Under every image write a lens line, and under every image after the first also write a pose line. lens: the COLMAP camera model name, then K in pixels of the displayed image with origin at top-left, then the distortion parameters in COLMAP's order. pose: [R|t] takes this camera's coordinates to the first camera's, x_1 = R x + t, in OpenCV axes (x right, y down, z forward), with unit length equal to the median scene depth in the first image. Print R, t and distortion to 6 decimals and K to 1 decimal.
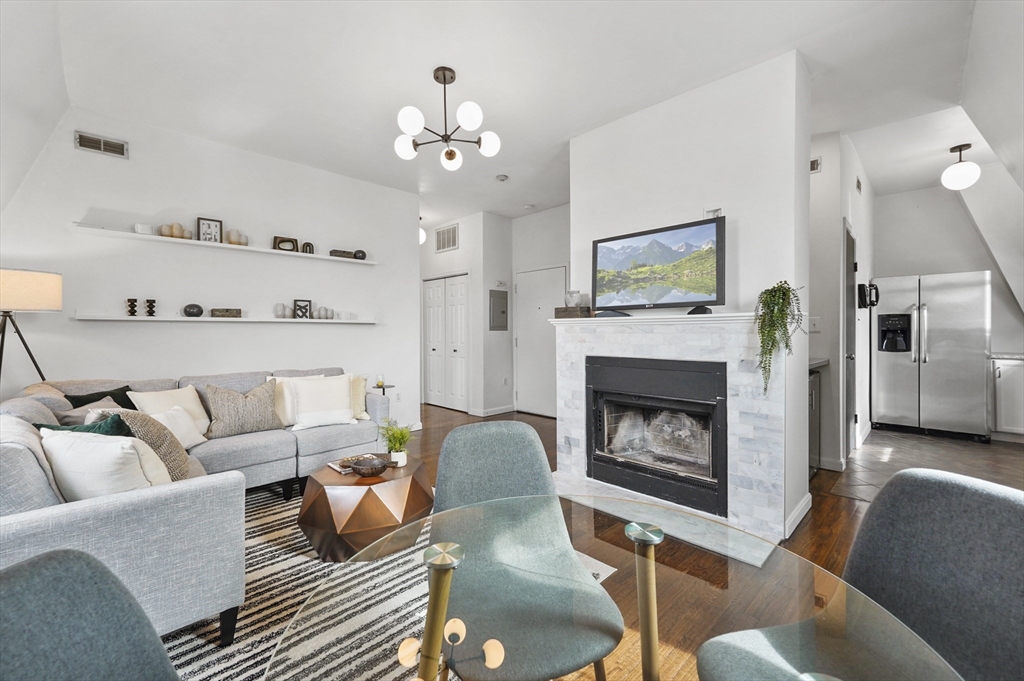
lens RADIAL K [[414.2, 0, 507.3], [0, 414.2, 329.7], [0, 0, 1]] dist [0.008947, -0.002153]
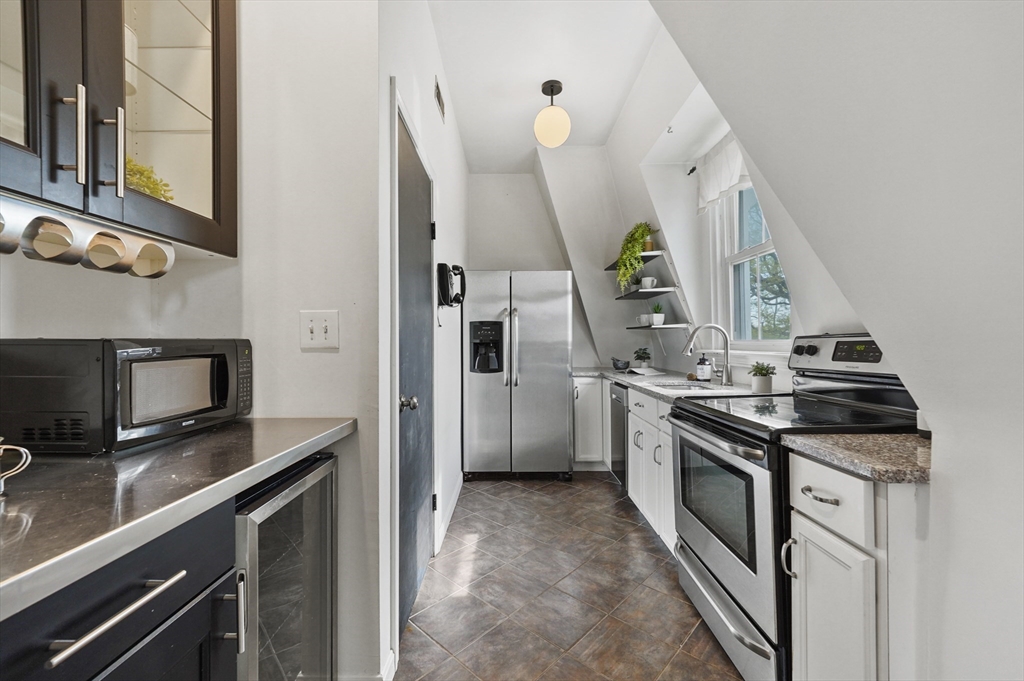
lens RADIAL K [[414.2, 0, 512.0], [0, 414.2, 341.1], [0, 0, 1]] dist [0.008947, -0.002153]
pose [[0.699020, -0.000436, 0.715102, 0.624295], [0.002557, 0.999995, -0.001890, -0.000912], [-0.715098, 0.003150, 0.699017, 0.653091]]
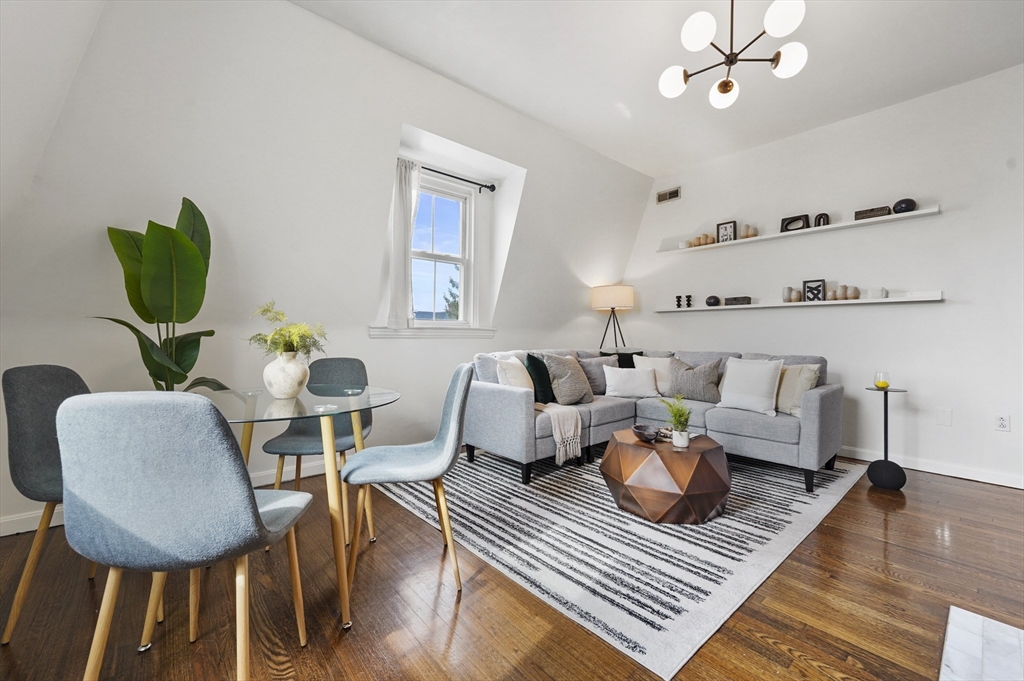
lens RADIAL K [[414.2, 0, 511.3], [0, 414.2, 327.6], [0, 0, 1]] dist [0.008947, -0.002153]
pose [[-0.051793, -0.012432, -0.998580, 0.529495], [0.000084, 0.999922, -0.012453, 0.050546], [0.998658, -0.000729, -0.051788, 0.491323]]
